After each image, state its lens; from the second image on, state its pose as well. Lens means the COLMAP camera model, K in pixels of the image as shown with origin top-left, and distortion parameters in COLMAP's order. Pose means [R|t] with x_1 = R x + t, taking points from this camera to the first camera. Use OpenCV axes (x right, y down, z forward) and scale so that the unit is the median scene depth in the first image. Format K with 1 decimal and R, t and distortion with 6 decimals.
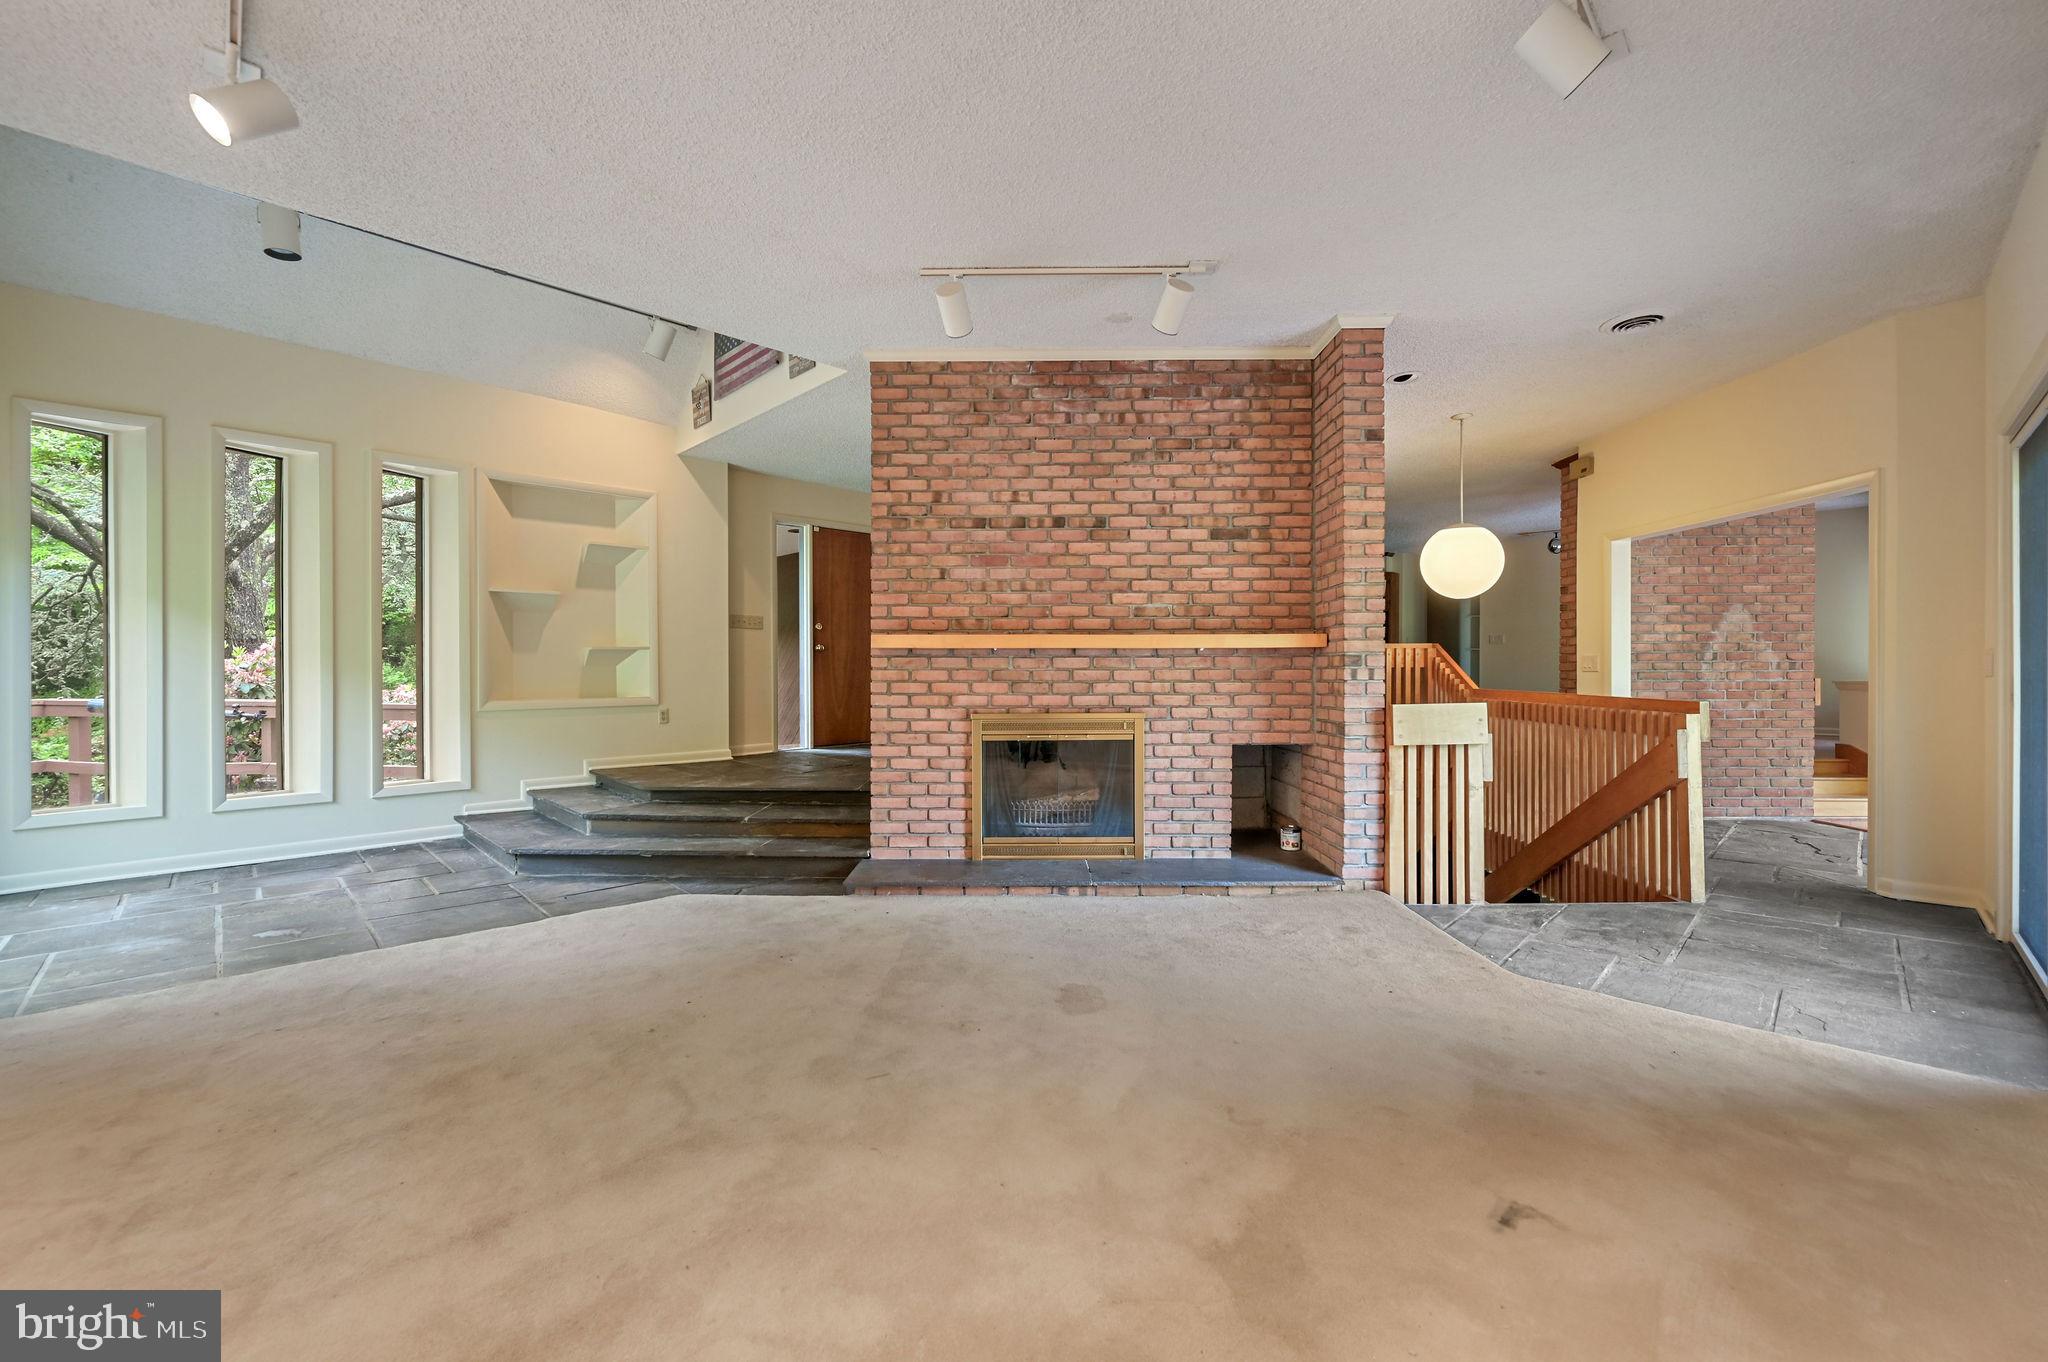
lens RADIAL K [[808.9, 0, 1024.5], [0, 808.9, 672.0], [0, 0, 1]] dist [-0.000777, -0.000413]
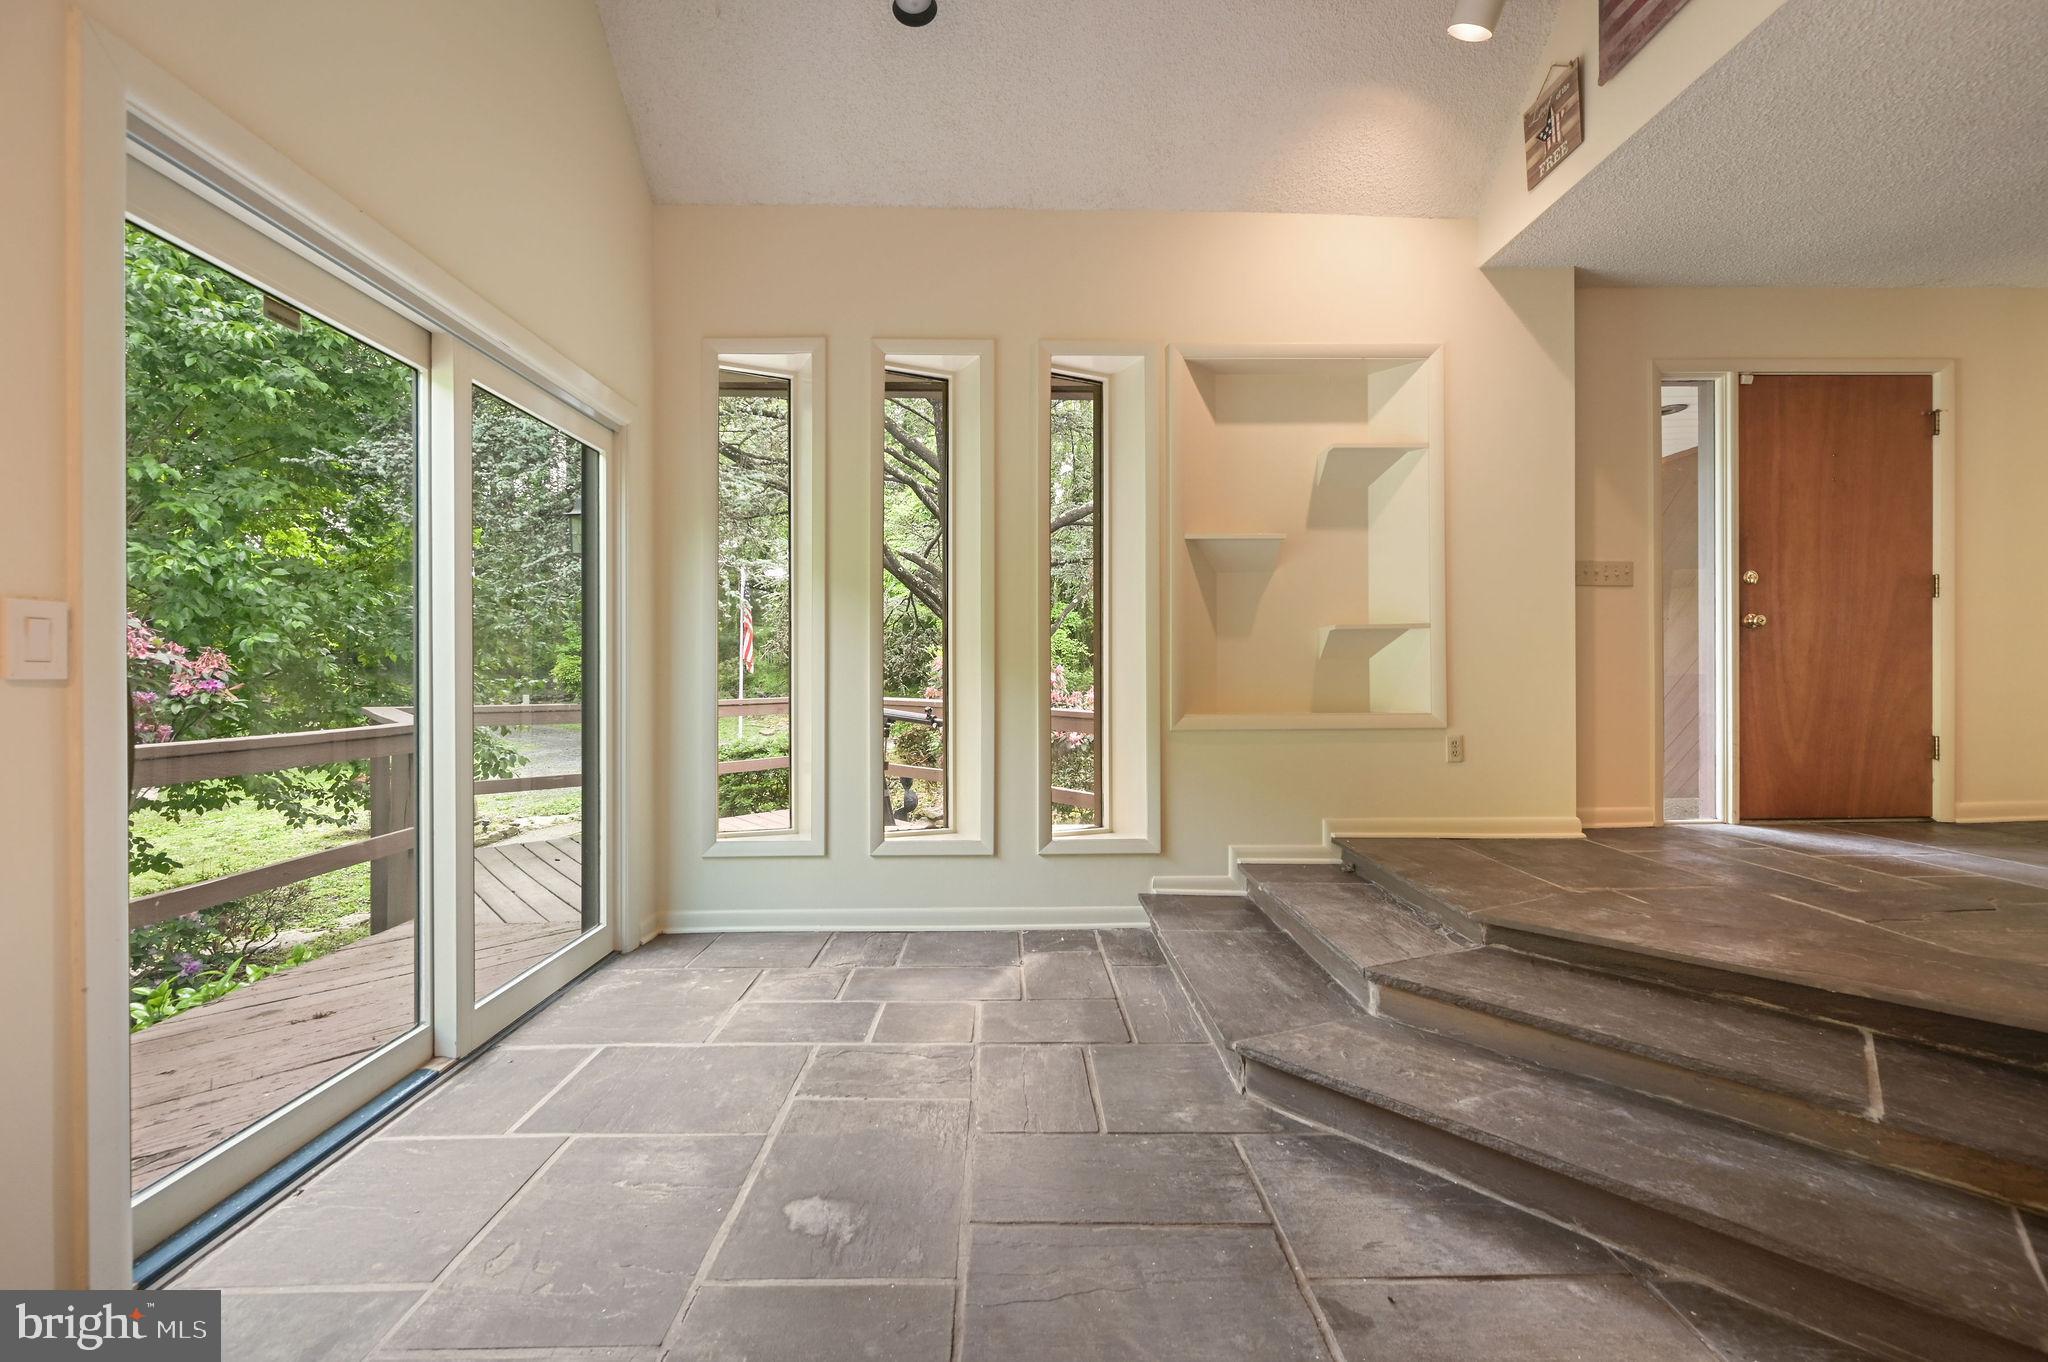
lens RADIAL K [[808.9, 0, 1019.5], [0, 808.9, 675.0], [0, 0, 1]] dist [-0.000777, -0.000413]
pose [[0.719858, 0.001601, -0.694119, -0.299251], [-0.001595, 0.999999, 0.000652, 0.004957], [0.694119, 0.000638, 0.719860, 0.430451]]
